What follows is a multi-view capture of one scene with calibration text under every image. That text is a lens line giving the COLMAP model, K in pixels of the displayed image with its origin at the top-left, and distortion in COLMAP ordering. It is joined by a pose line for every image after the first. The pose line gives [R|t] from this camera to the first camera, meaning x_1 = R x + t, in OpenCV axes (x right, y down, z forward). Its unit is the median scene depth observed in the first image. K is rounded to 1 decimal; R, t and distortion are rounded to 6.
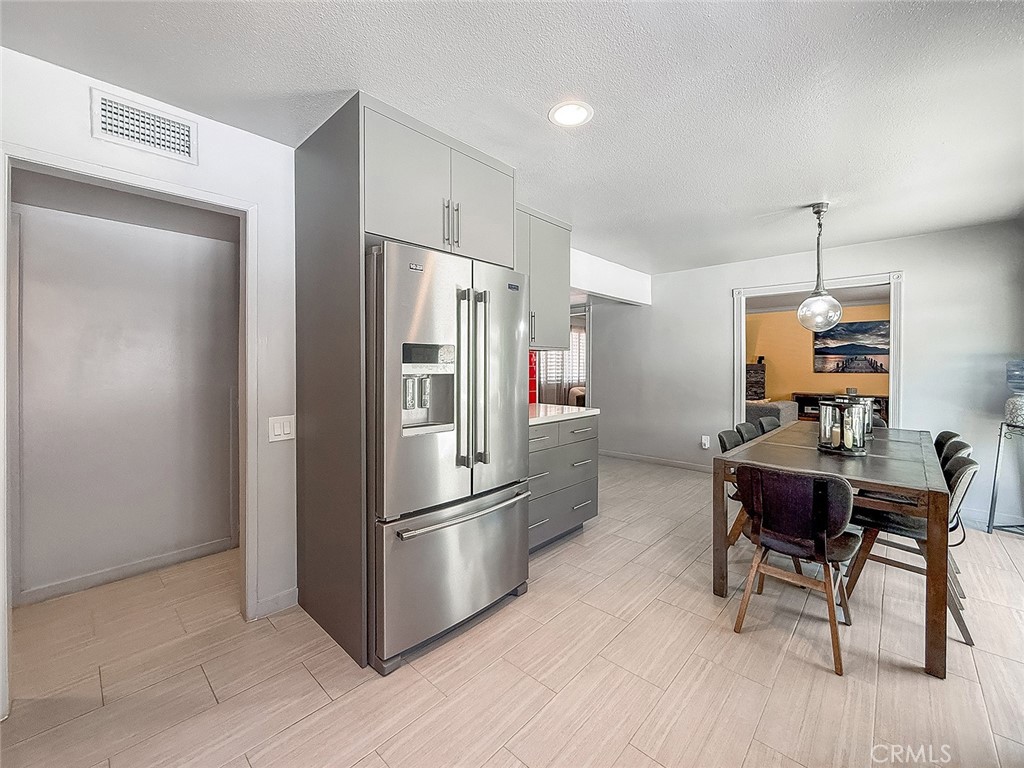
lens RADIAL K [[420.5, 0, 510.8], [0, 420.5, 364.4], [0, 0, 1]] dist [-0.002141, -0.001030]
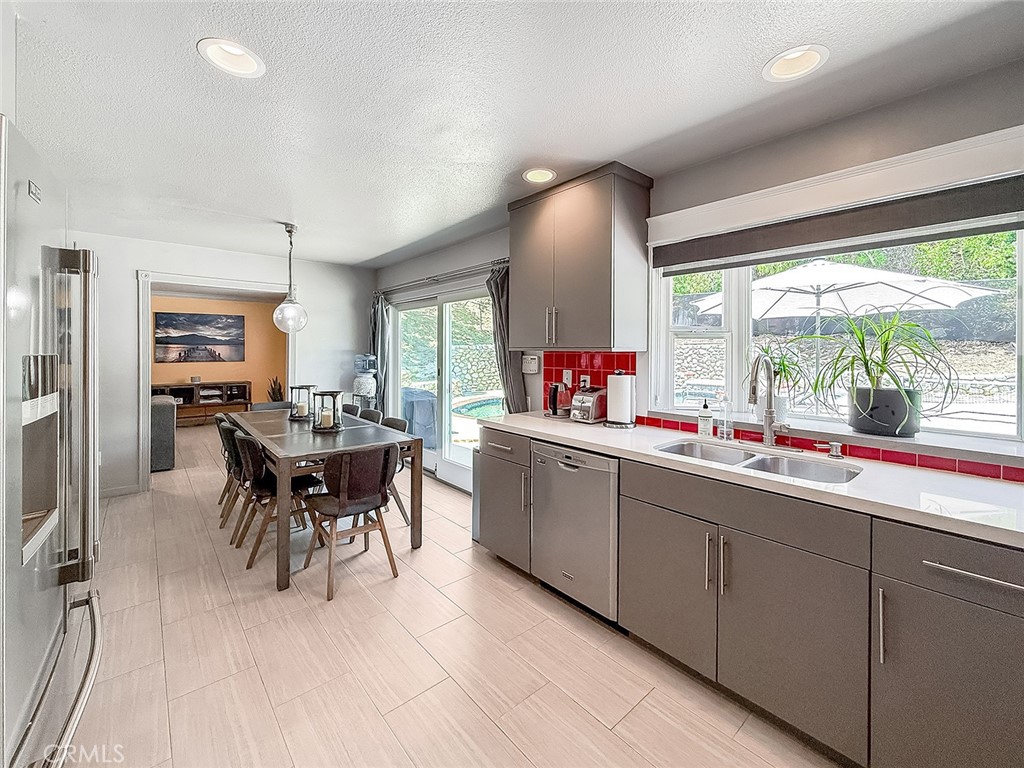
lens RADIAL K [[420.5, 0, 514.5], [0, 420.5, 354.6], [0, 0, 1]] dist [-0.002141, -0.001030]
pose [[0.104051, -0.013470, 0.994481, -0.142508], [-0.001993, 0.999903, 0.013752, -0.014156], [-0.994570, -0.003413, 0.104014, 0.097885]]
